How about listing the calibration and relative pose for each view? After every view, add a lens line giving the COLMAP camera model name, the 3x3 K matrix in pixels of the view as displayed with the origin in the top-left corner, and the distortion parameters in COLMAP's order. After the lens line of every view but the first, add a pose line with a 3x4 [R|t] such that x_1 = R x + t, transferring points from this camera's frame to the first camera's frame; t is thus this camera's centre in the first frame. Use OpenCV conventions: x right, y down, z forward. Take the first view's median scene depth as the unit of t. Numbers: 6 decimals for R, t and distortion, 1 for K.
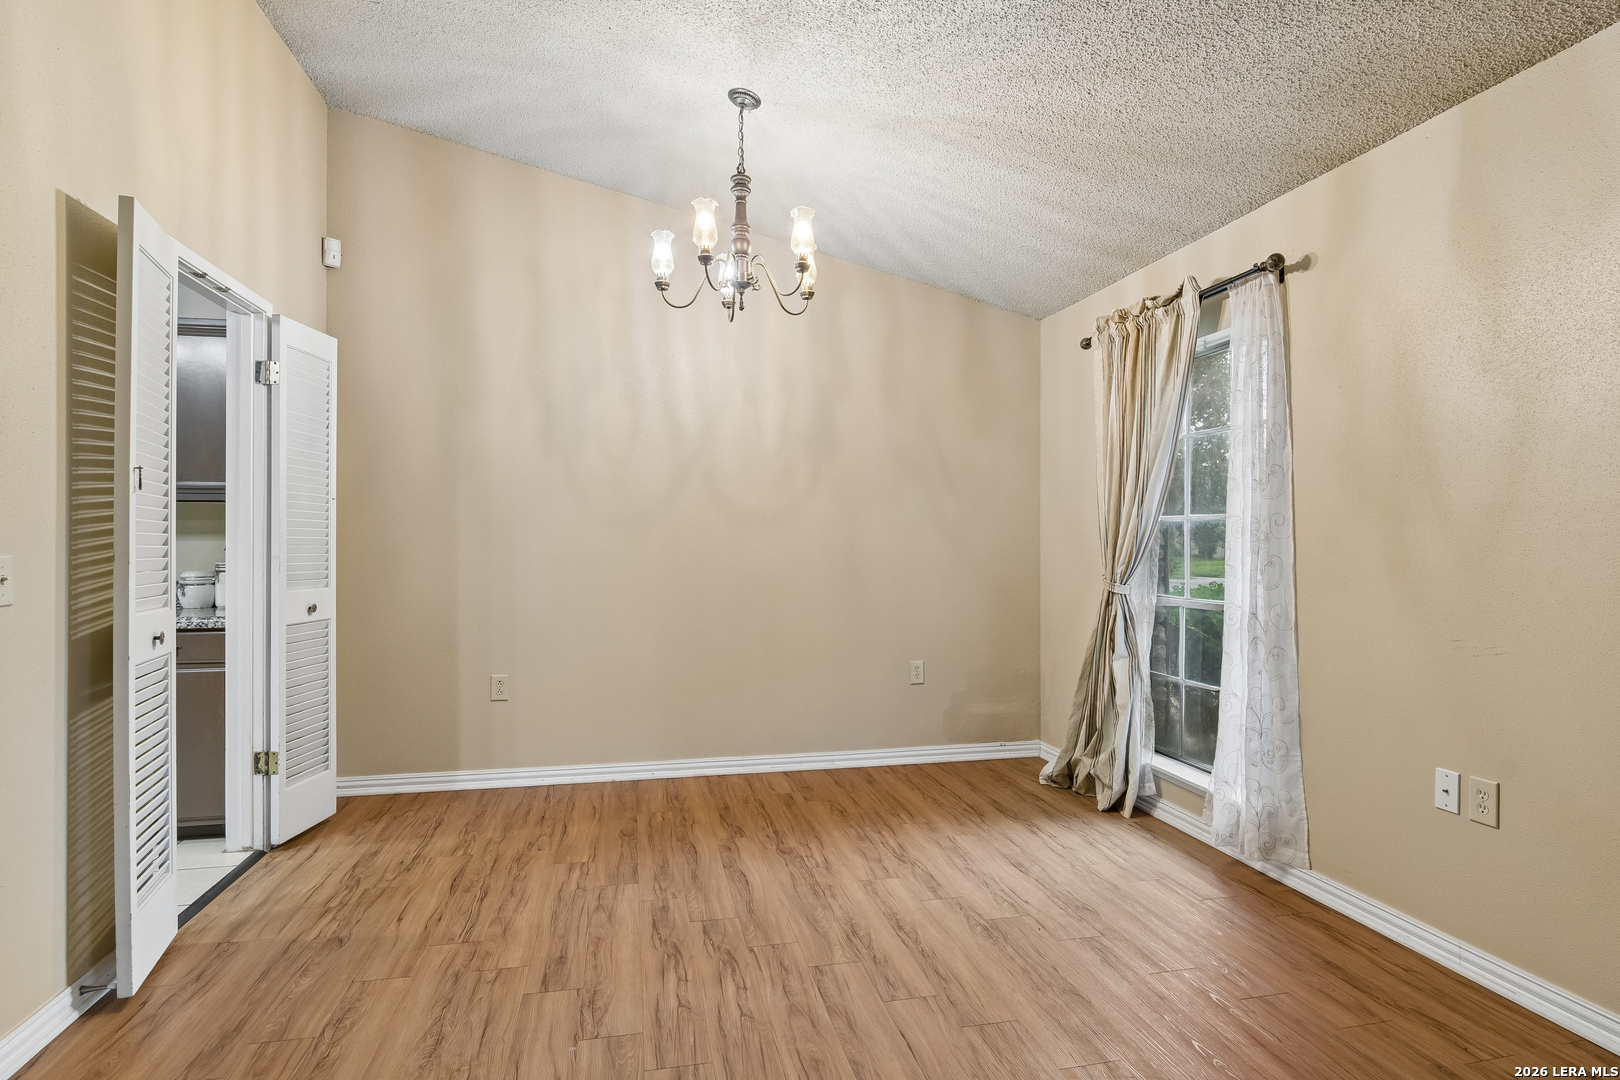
lens RADIAL K [[828.6, 0, 806.7], [0, 828.6, 546.0], [0, 0, 1]] dist [-0.009120, -0.005317]
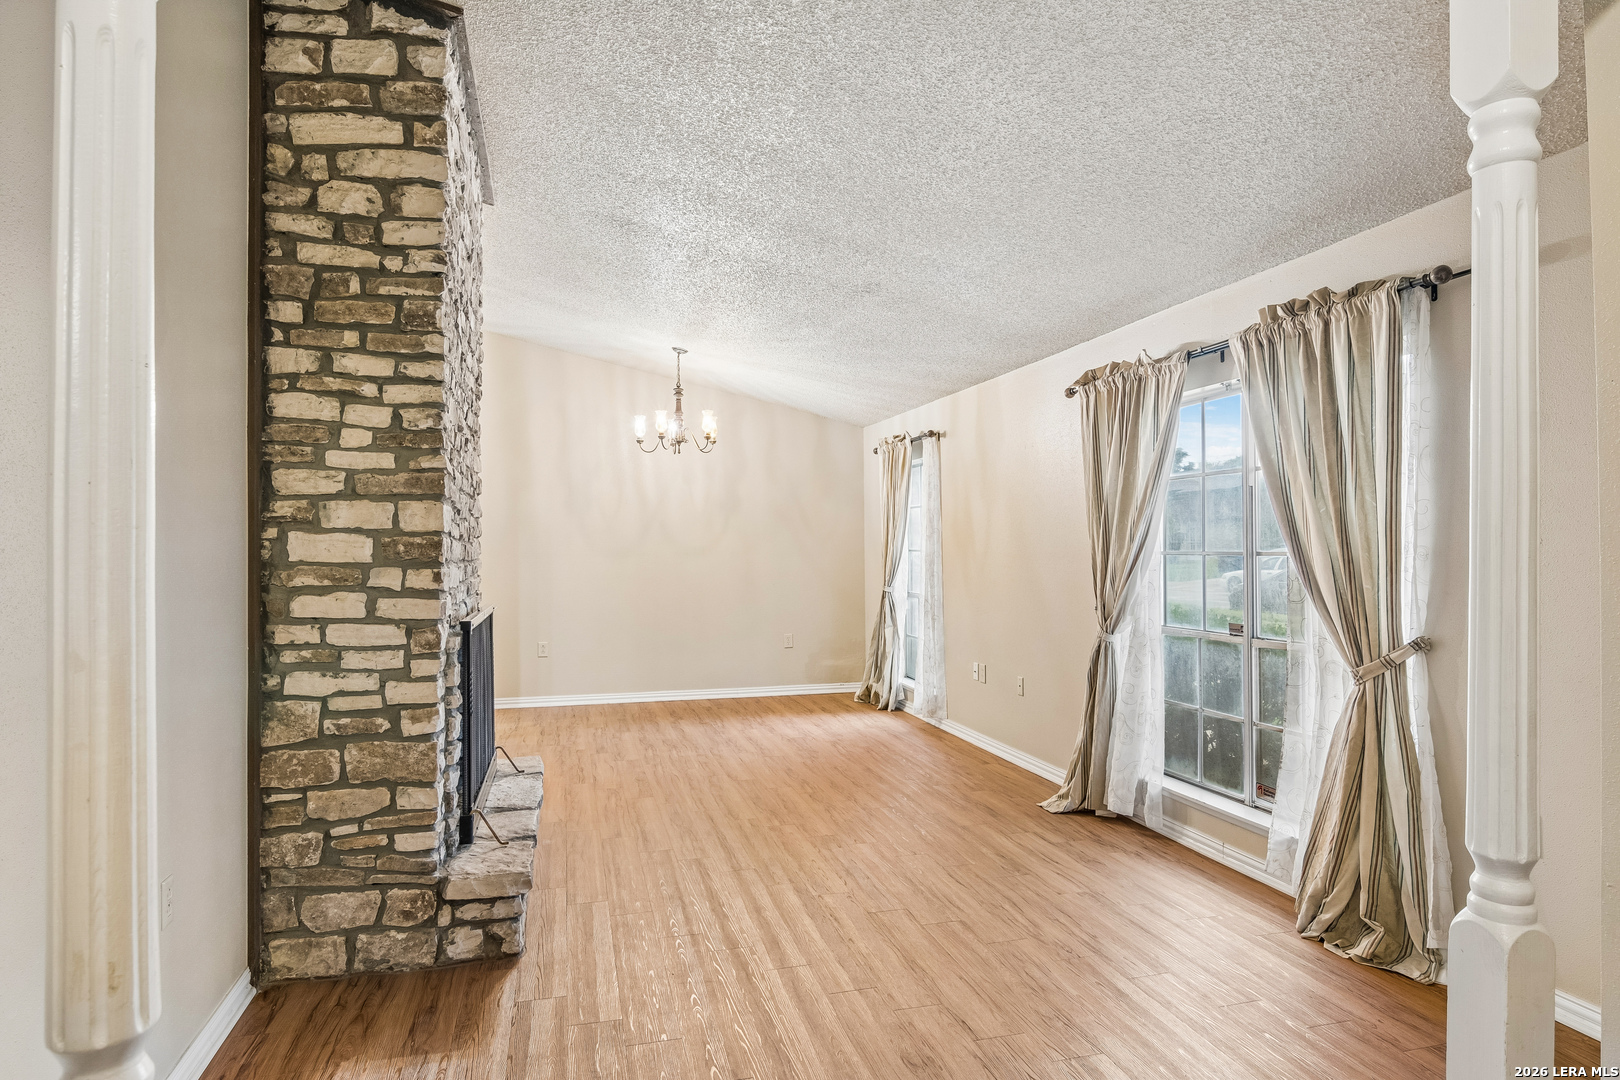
lens RADIAL K [[943.6, 0, 814.5], [0, 943.6, 531.2], [0, 0, 1]] dist [-0.005495, -0.005860]
pose [[0.998799, -0.007993, 0.048332, 0.129170], [0.008755, 0.999840, -0.015572, -0.051539], [-0.048200, 0.015976, 0.998710, -1.227583]]
